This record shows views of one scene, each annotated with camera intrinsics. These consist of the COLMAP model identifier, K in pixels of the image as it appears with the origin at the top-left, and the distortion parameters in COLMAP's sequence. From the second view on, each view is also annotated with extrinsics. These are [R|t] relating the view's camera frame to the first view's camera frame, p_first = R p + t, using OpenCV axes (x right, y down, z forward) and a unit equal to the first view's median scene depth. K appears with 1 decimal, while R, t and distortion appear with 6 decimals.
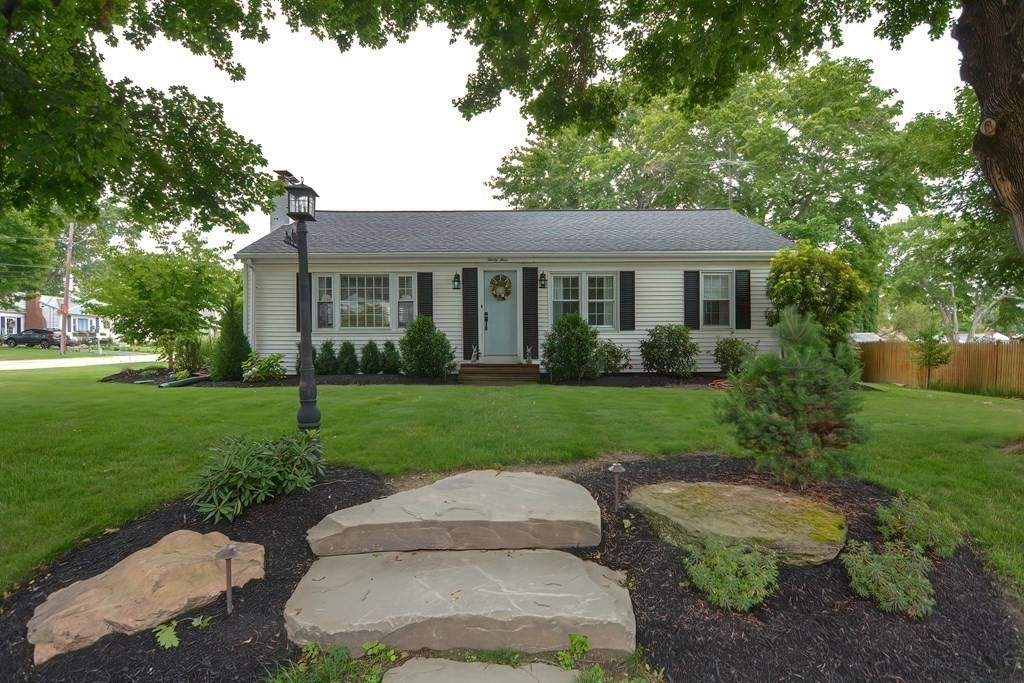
lens RADIAL K [[496.9, 0, 508.6], [0, 496.9, 344.3], [0, 0, 1]] dist [-0.023327, -0.000283]
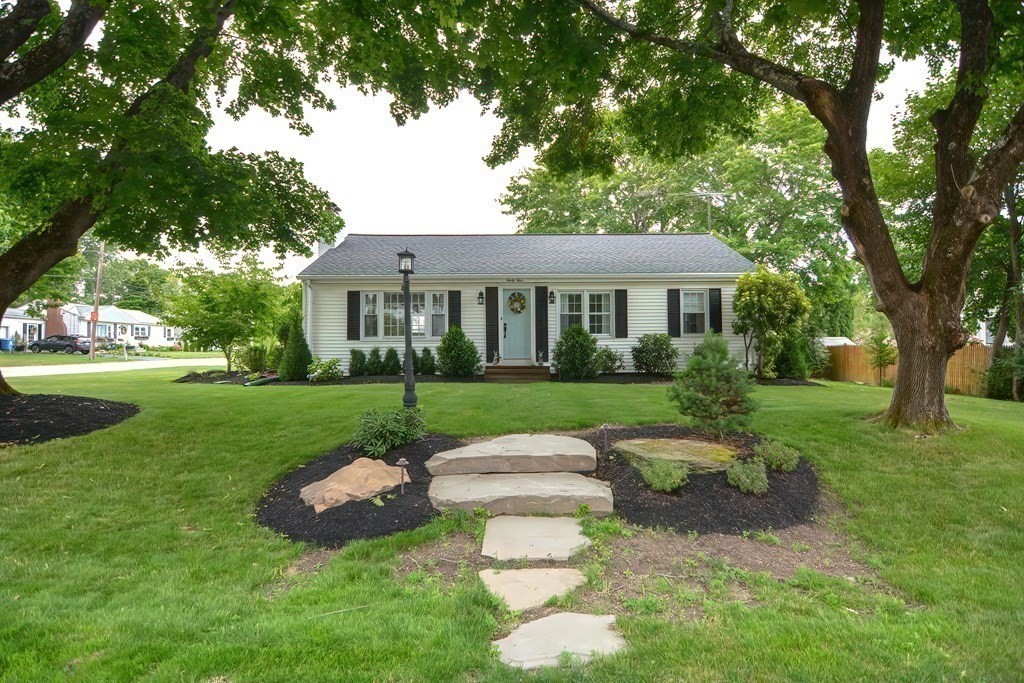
lens RADIAL K [[514.0, 0, 526.0], [0, 514.0, 342.3], [0, 0, 1]] dist [-0.026182, -0.000140]
pose [[0.999416, -0.003283, 0.034025, -0.041291], [0.003612, 0.999947, -0.009596, -0.006817], [-0.033992, 0.009714, 0.999375, -0.277268]]
